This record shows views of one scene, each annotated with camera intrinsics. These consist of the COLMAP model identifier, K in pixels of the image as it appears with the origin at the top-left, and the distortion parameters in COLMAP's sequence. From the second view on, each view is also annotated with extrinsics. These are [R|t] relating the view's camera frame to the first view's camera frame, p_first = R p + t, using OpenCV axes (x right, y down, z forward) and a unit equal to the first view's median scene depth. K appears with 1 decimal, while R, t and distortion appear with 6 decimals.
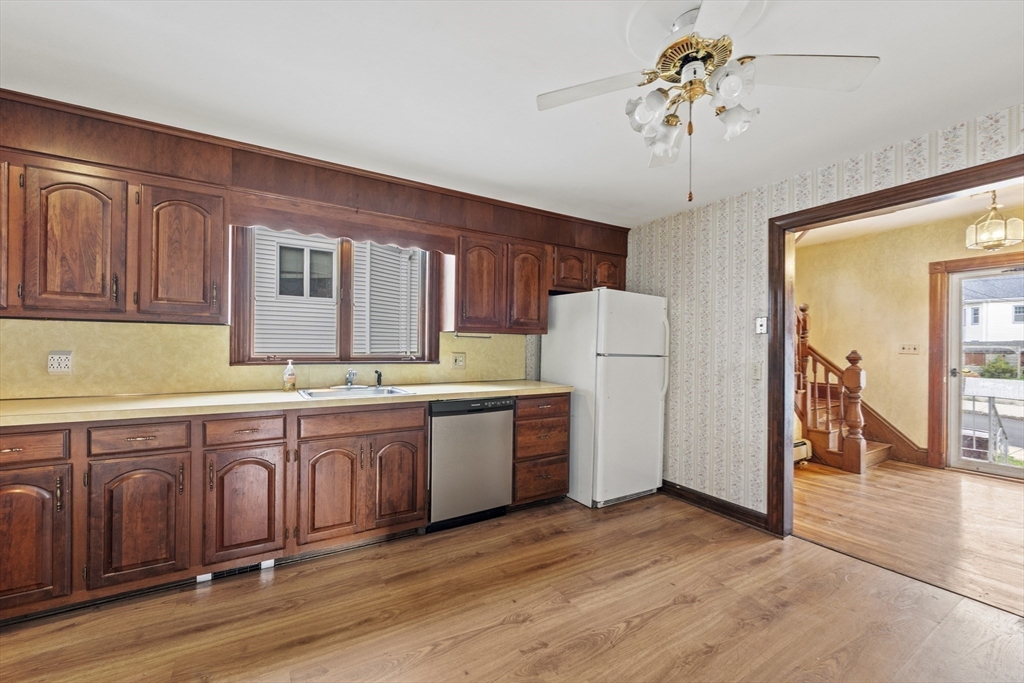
lens RADIAL K [[417.7, 0, 512.9], [0, 417.7, 347.8], [0, 0, 1]] dist [-0.000631, -0.000205]
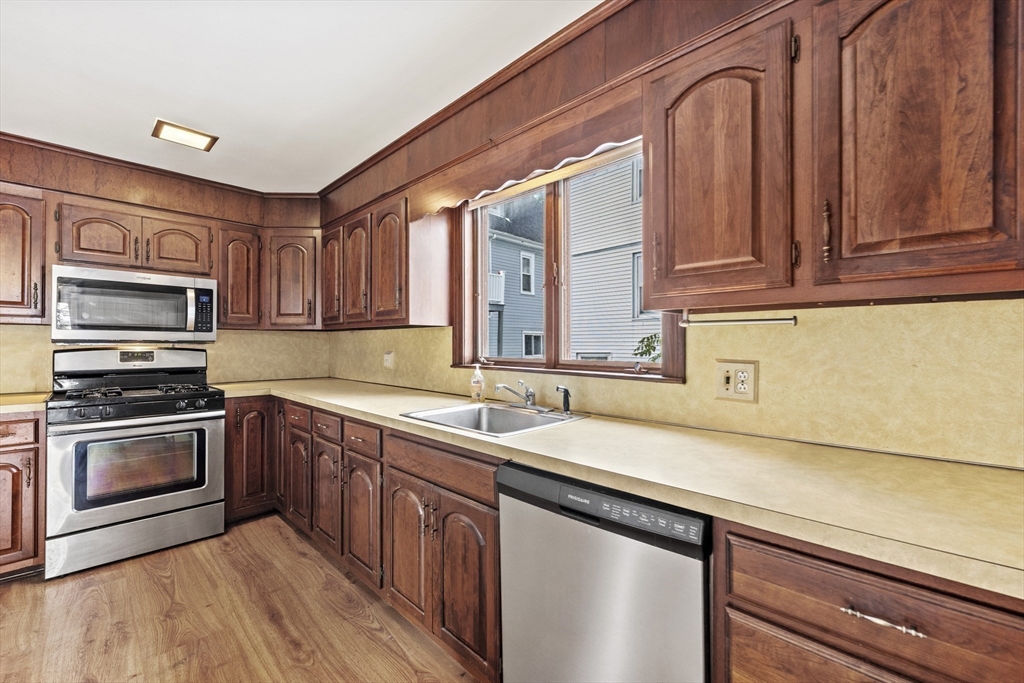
lens RADIAL K [[419.0, 0, 512.0], [0, 419.0, 341.5], [0, 0, 1]] dist [-0.001532, 0.000053]
pose [[0.234724, -0.015811, -0.971933, 0.281429], [0.000863, 0.999871, -0.016057, -0.001669], [0.972062, 0.002931, 0.234707, 0.871972]]
